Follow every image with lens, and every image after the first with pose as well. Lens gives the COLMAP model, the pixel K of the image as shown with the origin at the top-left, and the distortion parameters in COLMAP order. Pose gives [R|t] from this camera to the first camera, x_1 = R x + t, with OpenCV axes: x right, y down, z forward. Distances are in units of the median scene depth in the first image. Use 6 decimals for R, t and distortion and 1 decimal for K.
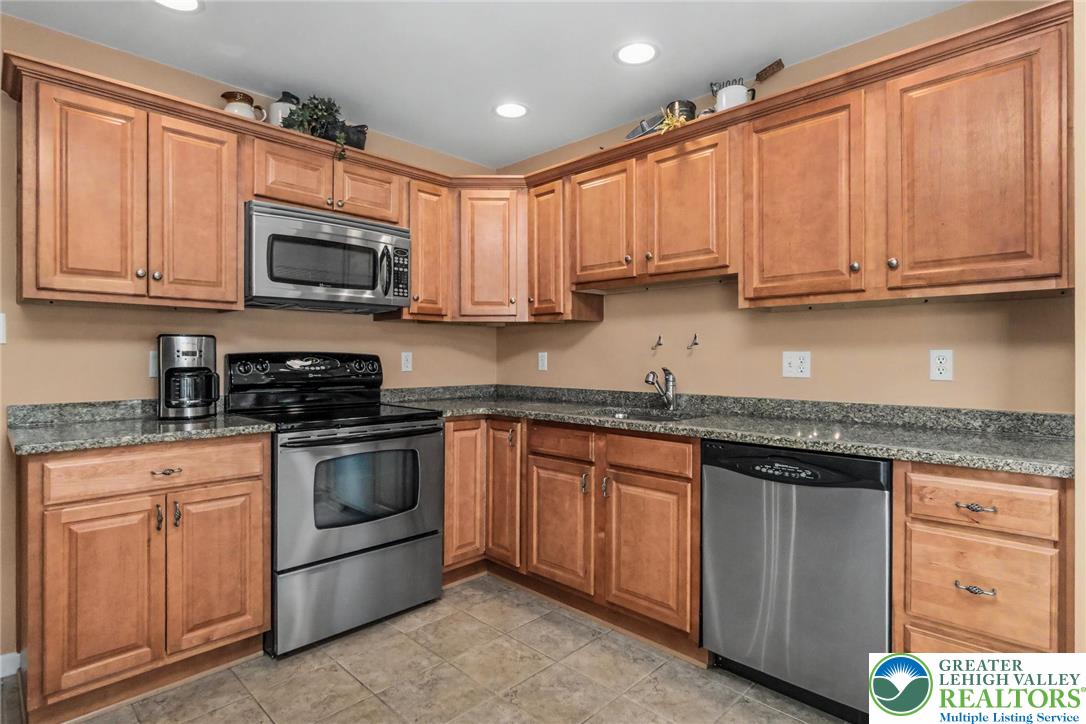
lens RADIAL K [[550.6, 0, 541.7], [0, 550.6, 360.8], [0, 0, 1]] dist [0.006832, -0.000422]
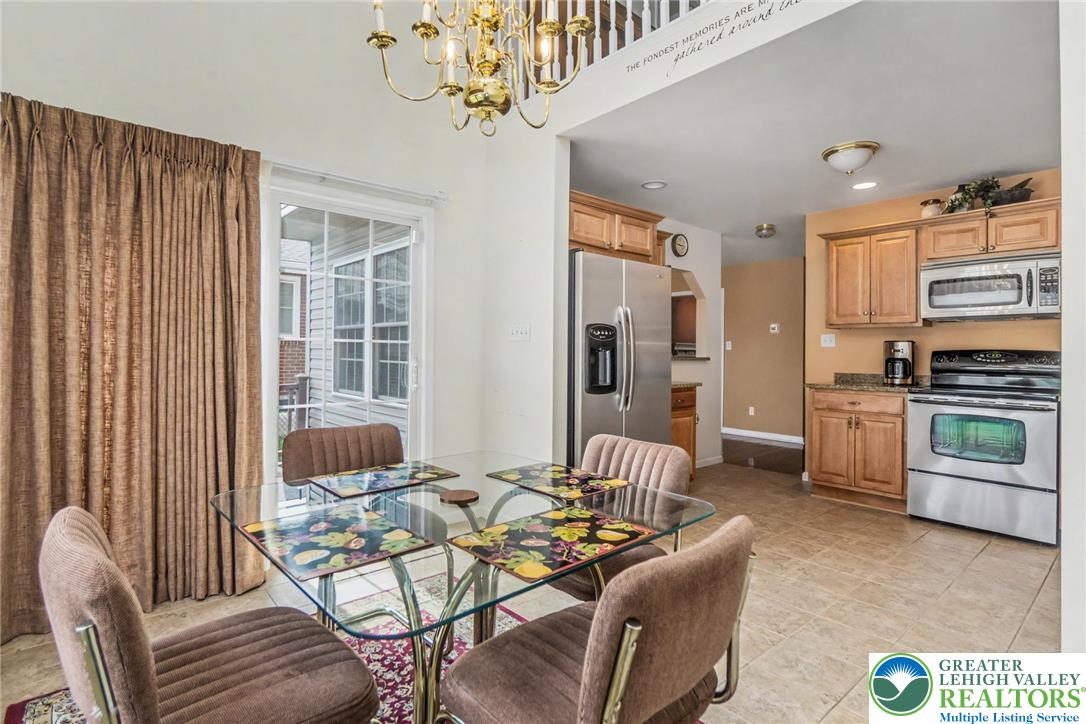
lens RADIAL K [[550.6, 0, 542.7], [0, 550.6, 348.7], [0, 0, 1]] dist [0.006832, -0.000422]
pose [[-0.069931, -0.008619, -0.997515, 1.304671], [-0.015945, 0.999845, -0.007521, 0.013345], [0.997424, 0.015380, -0.070058, -0.085013]]
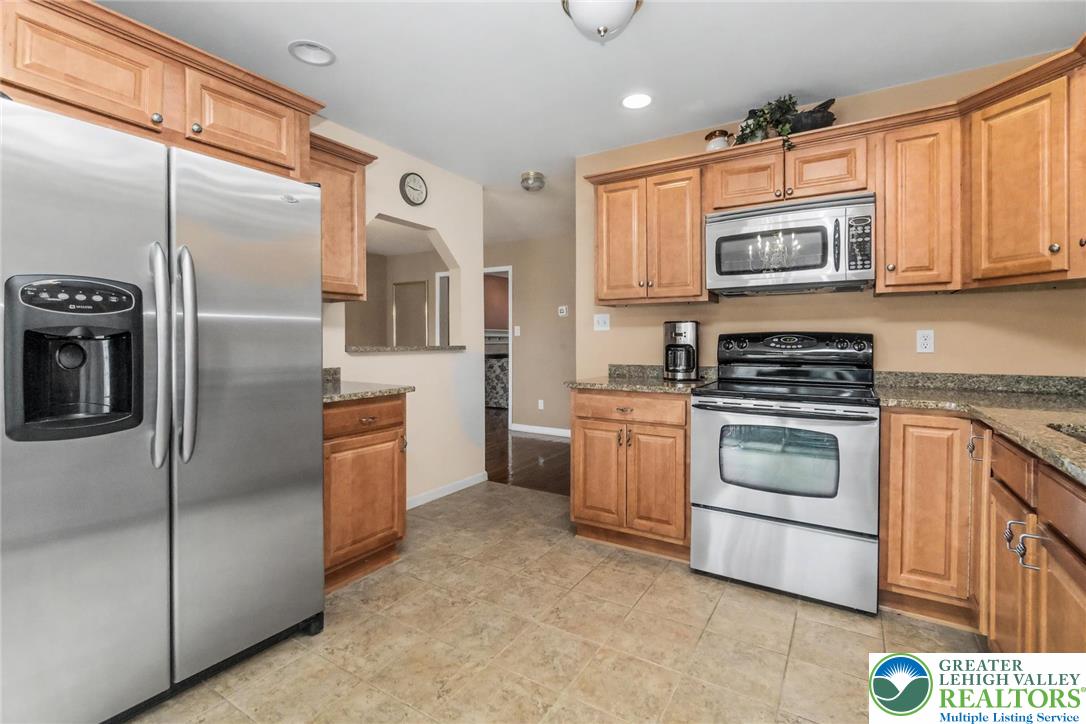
lens RADIAL K [[496.4, 0, 548.6], [0, 496.4, 345.6], [0, 0, 1]] dist [-0.000307, 0.000803]
pose [[0.226489, 0.008740, -0.973974, 0.512417], [-0.004168, 0.999959, 0.008004, 0.006166], [0.974005, 0.002247, 0.226516, 0.370885]]
